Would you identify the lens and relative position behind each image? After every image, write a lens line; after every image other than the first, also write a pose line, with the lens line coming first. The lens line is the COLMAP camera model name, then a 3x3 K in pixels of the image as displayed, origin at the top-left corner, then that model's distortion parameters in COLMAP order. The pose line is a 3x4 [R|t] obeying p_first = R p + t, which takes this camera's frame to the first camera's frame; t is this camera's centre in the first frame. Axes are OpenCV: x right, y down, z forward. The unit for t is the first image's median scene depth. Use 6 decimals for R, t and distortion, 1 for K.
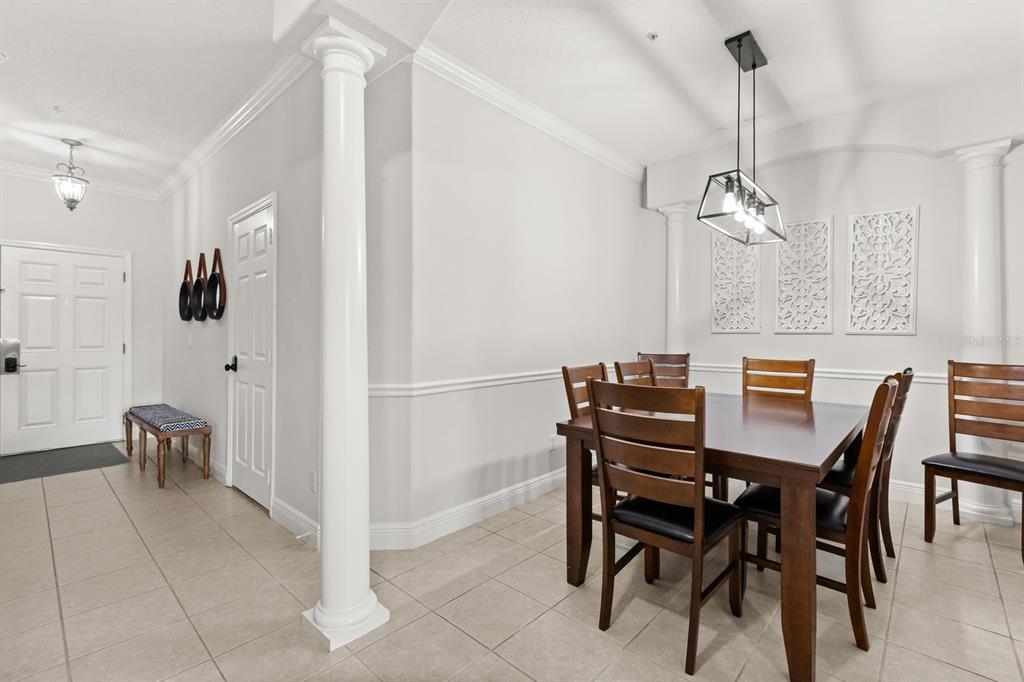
lens RADIAL K [[453.5, 0, 511.2], [0, 453.5, 339.7], [0, 0, 1]] dist [0.001118, -0.000817]
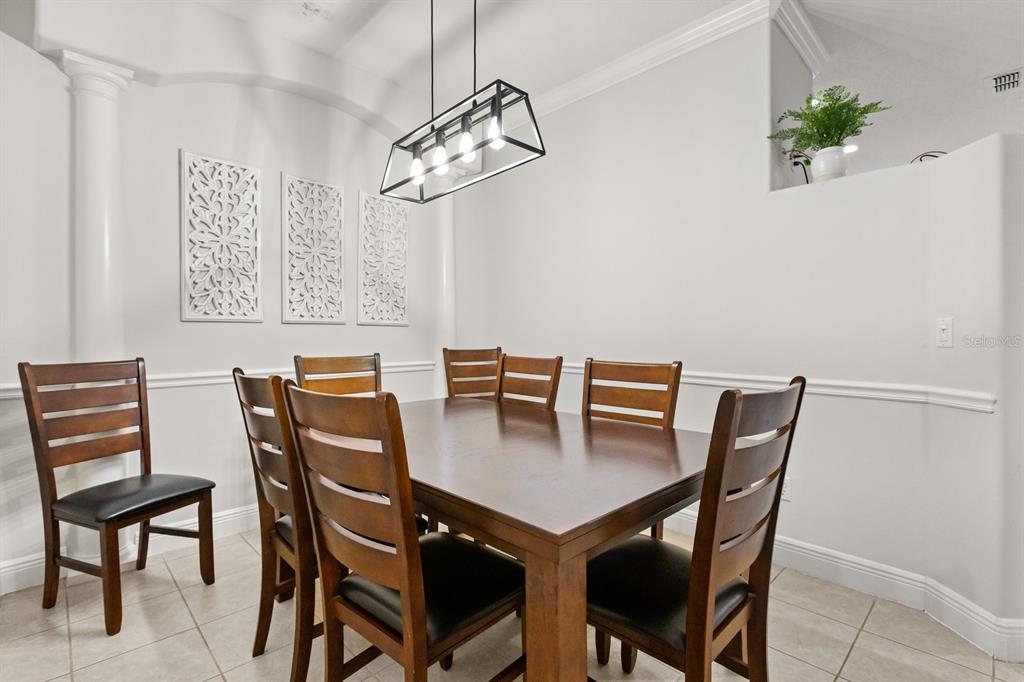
lens RADIAL K [[453.5, 0, 511.0], [0, 453.5, 338.0], [0, 0, 1]] dist [0.001118, -0.000817]
pose [[0.087917, -0.033616, 0.995560, -0.124568], [-0.004980, 0.999403, 0.034185, -0.016559], [-0.996115, -0.007964, 0.087697, 0.595263]]
